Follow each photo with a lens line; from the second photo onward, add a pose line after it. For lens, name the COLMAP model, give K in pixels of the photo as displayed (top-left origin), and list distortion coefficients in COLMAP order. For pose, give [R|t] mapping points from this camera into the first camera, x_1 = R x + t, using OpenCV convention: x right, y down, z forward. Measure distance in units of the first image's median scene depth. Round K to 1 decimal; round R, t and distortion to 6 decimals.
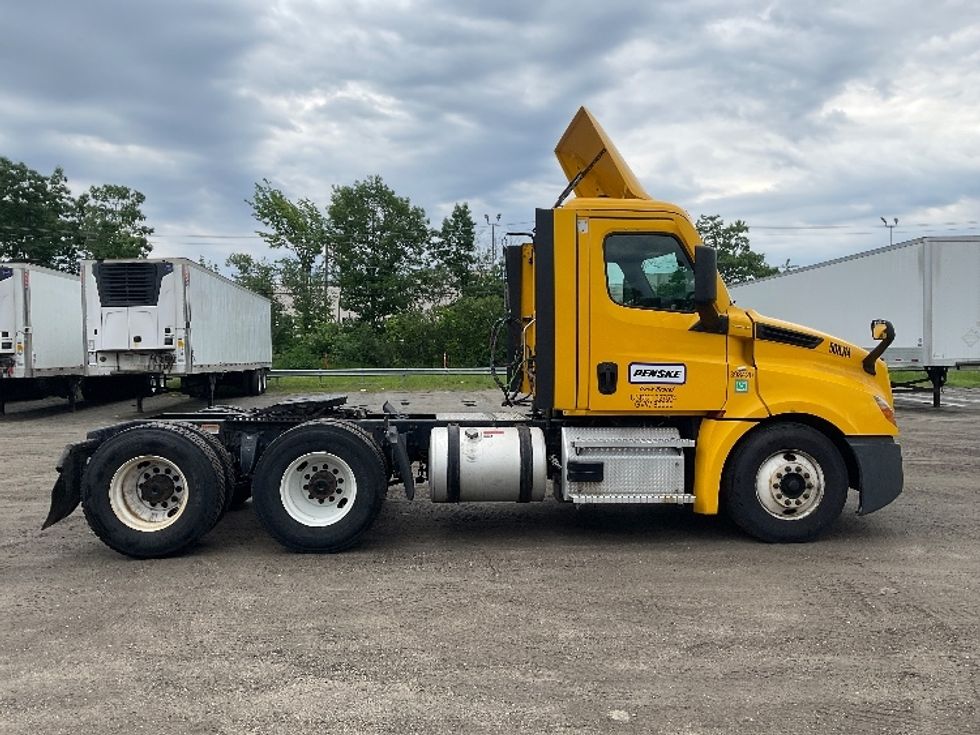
lens RADIAL K [[829.3, 0, 485.9], [0, 829.3, 368.1], [0, 0, 1]] dist [0.014464, 0.003853]
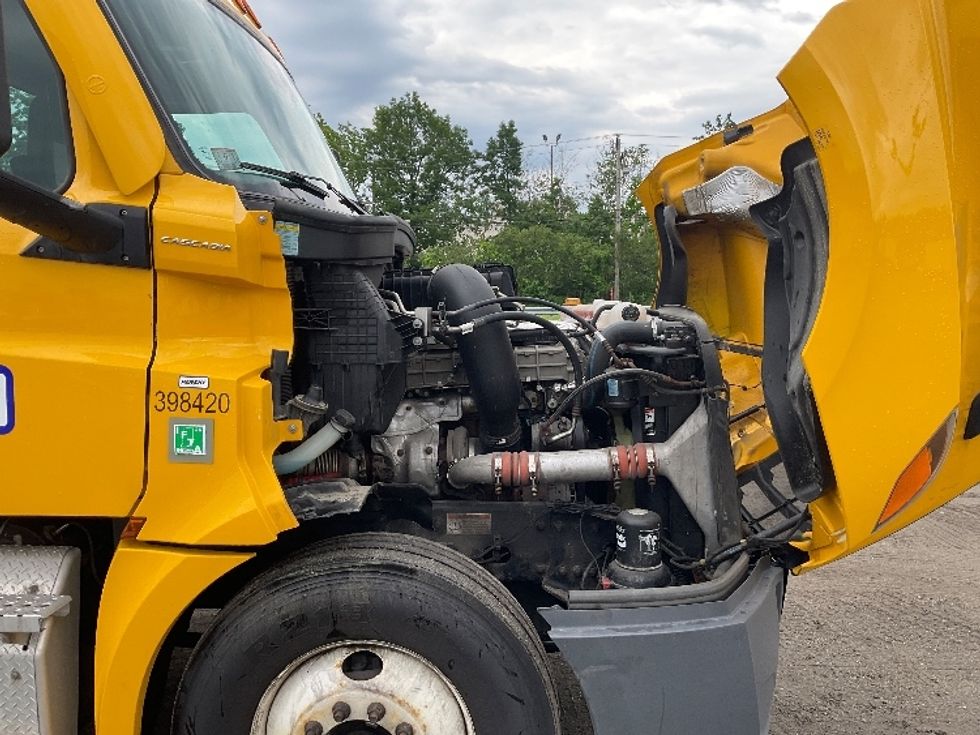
lens RADIAL K [[829.3, 0, 488.6], [0, 829.3, 365.4], [0, 0, 1]] dist [0.014464, 0.003853]
pose [[0.992617, 0.005821, -0.121154, 0.059781], [0.003328, 0.997165, 0.075178, -0.003696], [0.121248, -0.075026, 0.989783, 0.093804]]
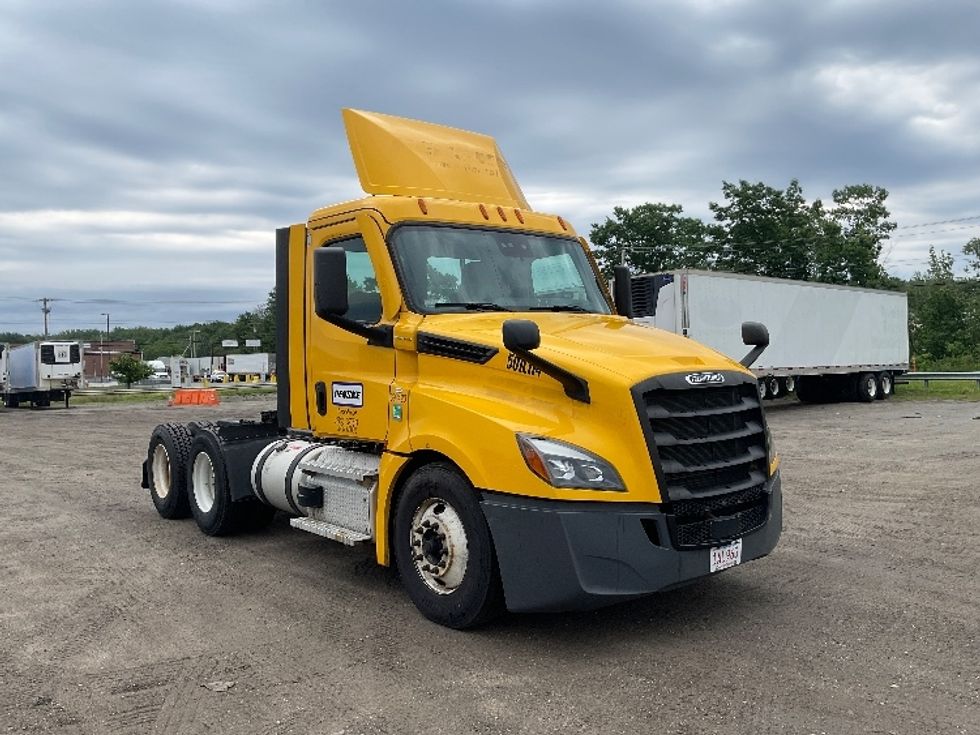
lens RADIAL K [[829.3, 0, 490.7], [0, 829.3, 360.9], [0, 0, 1]] dist [0.014464, 0.003853]
pose [[0.576871, -0.009406, -0.816781, 0.134049], [0.003586, 0.999953, -0.008983, -0.002664], [0.816827, 0.002253, 0.576878, 0.080309]]
